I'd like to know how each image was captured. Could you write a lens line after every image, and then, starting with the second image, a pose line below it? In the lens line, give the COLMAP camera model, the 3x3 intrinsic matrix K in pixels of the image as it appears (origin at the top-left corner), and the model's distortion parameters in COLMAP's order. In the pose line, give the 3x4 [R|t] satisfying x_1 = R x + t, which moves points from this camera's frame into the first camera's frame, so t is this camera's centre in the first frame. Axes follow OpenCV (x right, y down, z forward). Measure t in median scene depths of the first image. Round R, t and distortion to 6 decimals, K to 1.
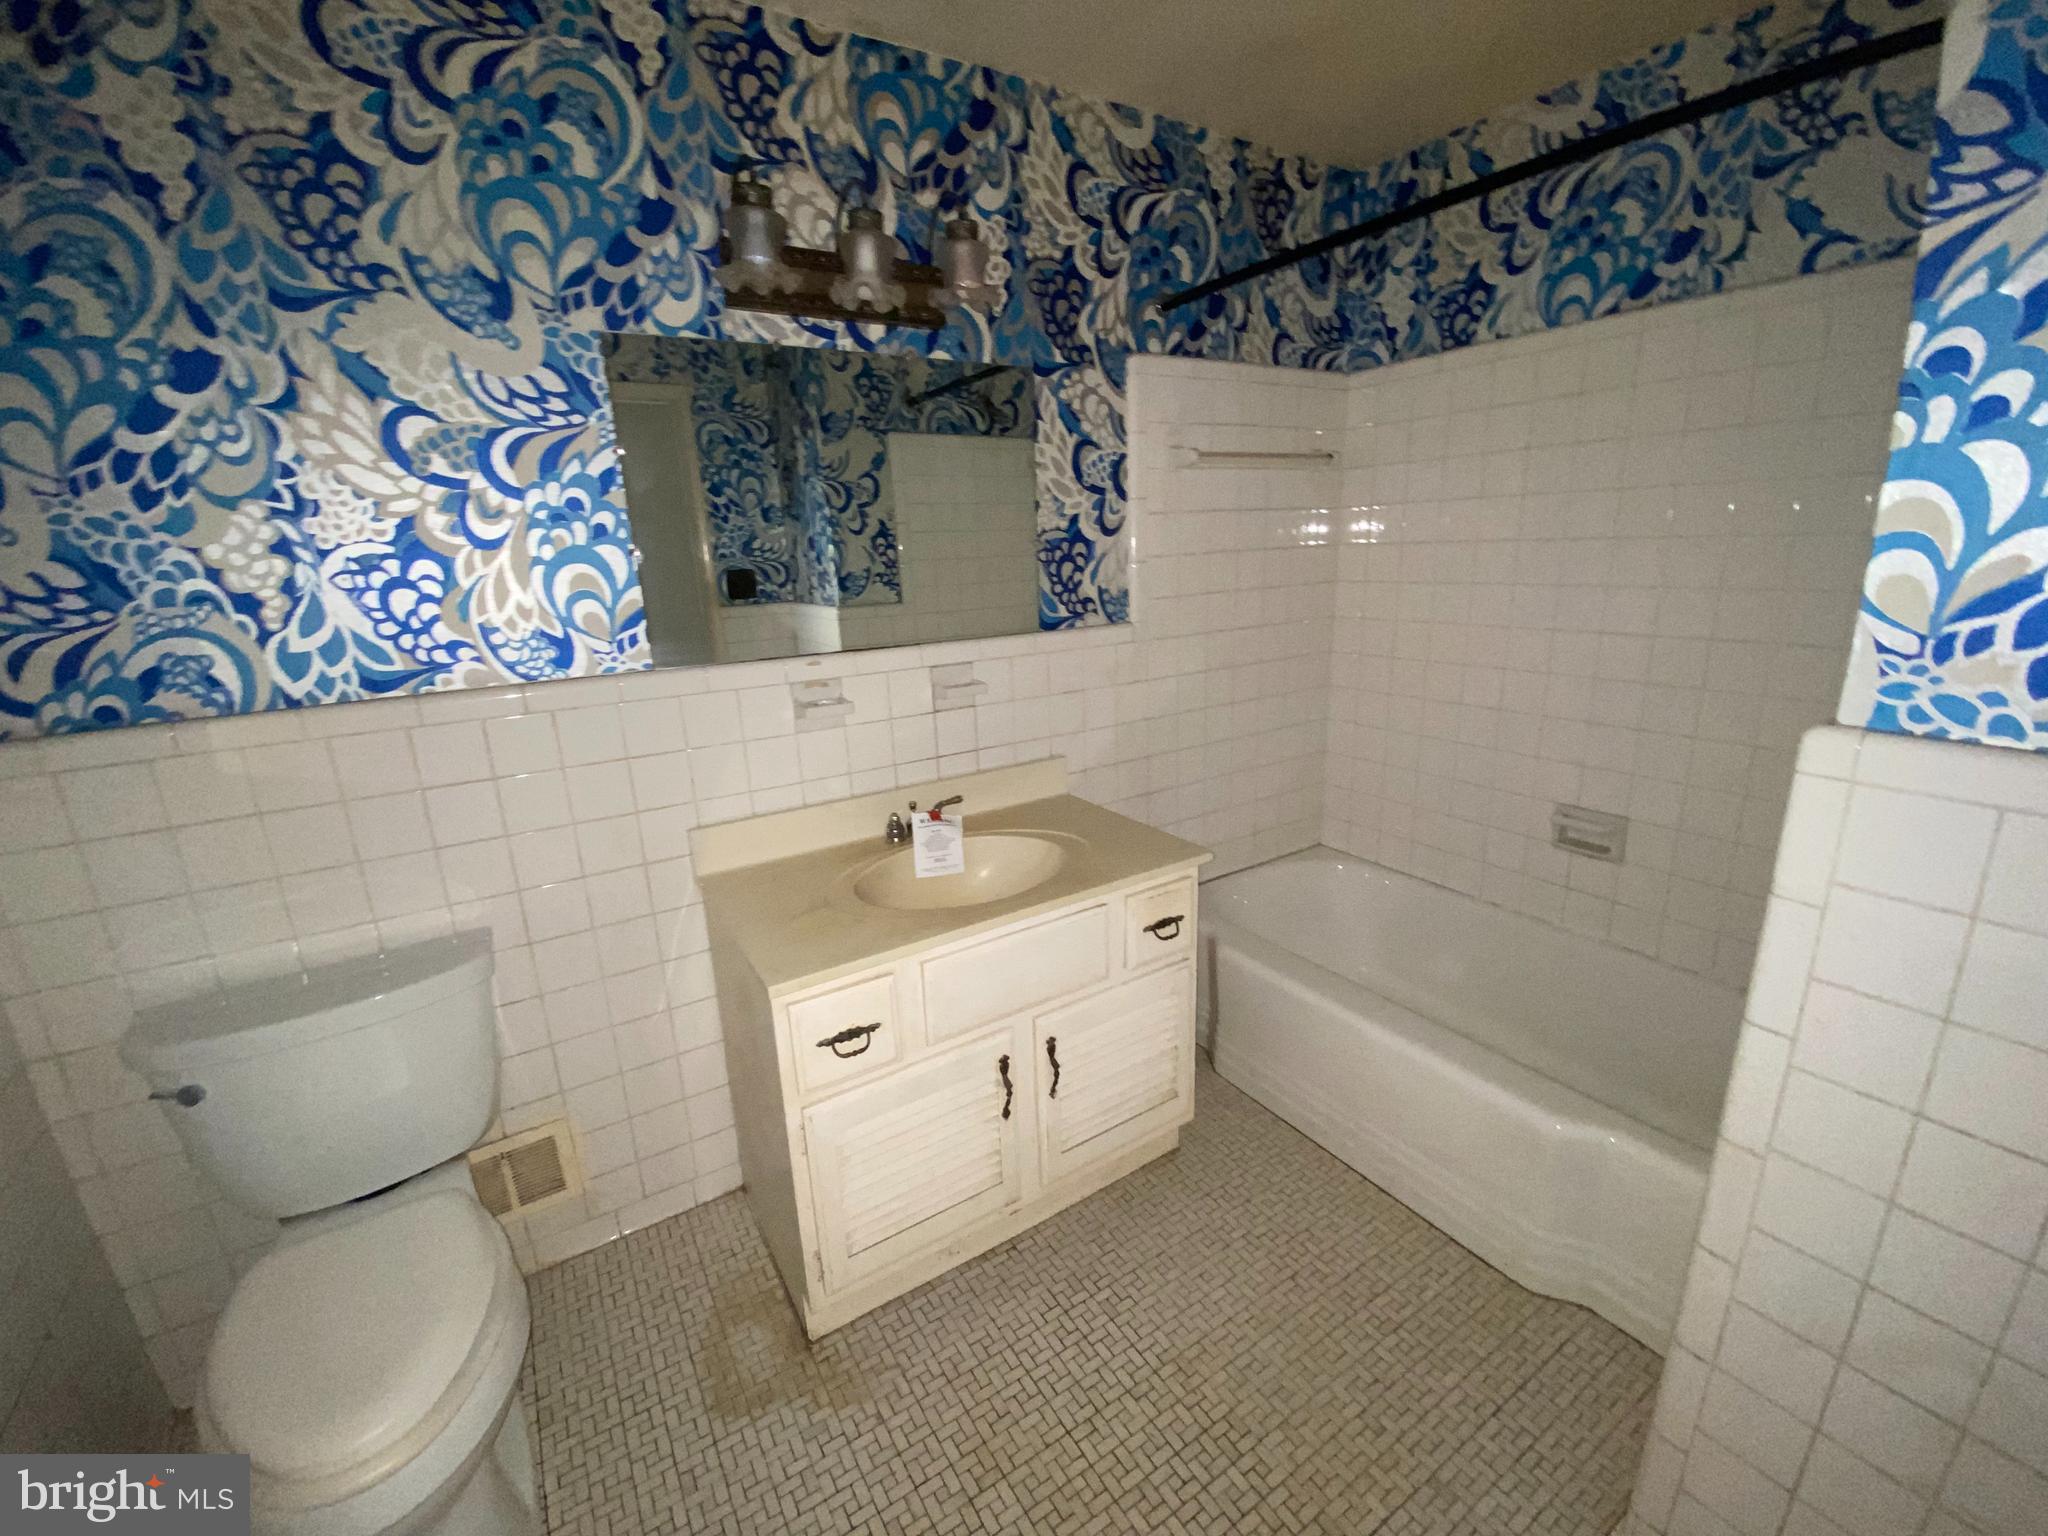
lens RADIAL K [[858.7, 0, 1019.2], [0, 858.7, 770.5], [0, 0, 1]] dist [0.068374, -0.038100]
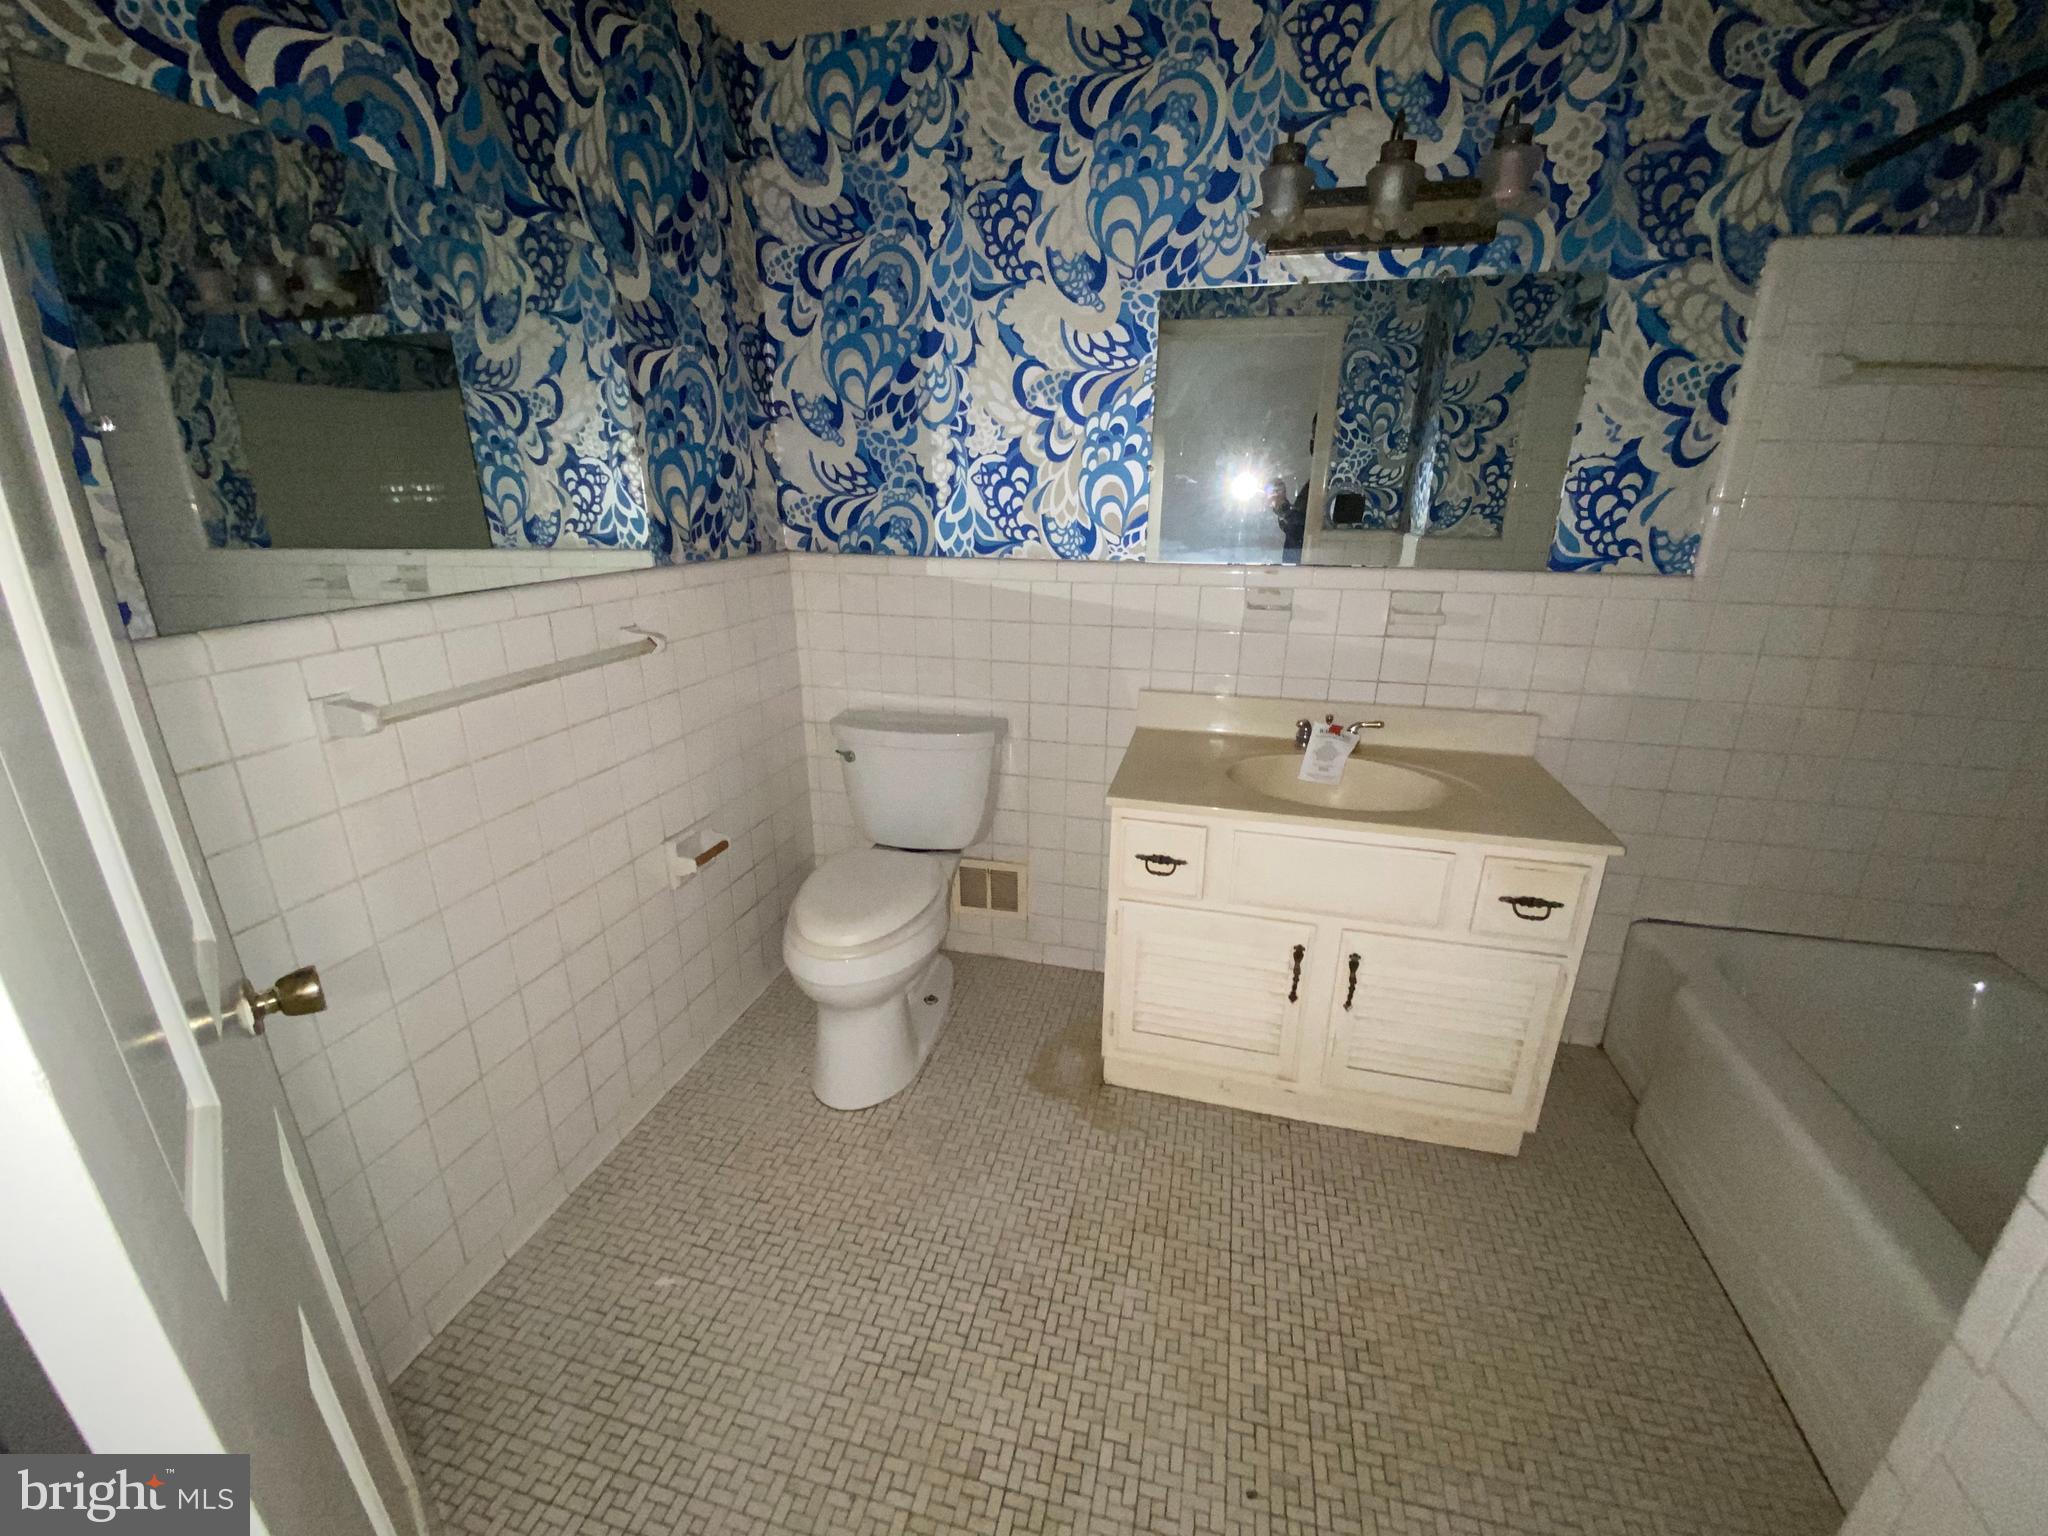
lens RADIAL K [[858.7, 0, 1019.2], [0, 858.7, 770.5], [0, 0, 1]] dist [0.068374, -0.038100]
pose [[0.697718, 0.273897, -0.661944, 0.420651], [-0.225217, 0.961037, 0.160266, 0.020414], [0.680049, 0.037261, 0.732219, -0.057848]]
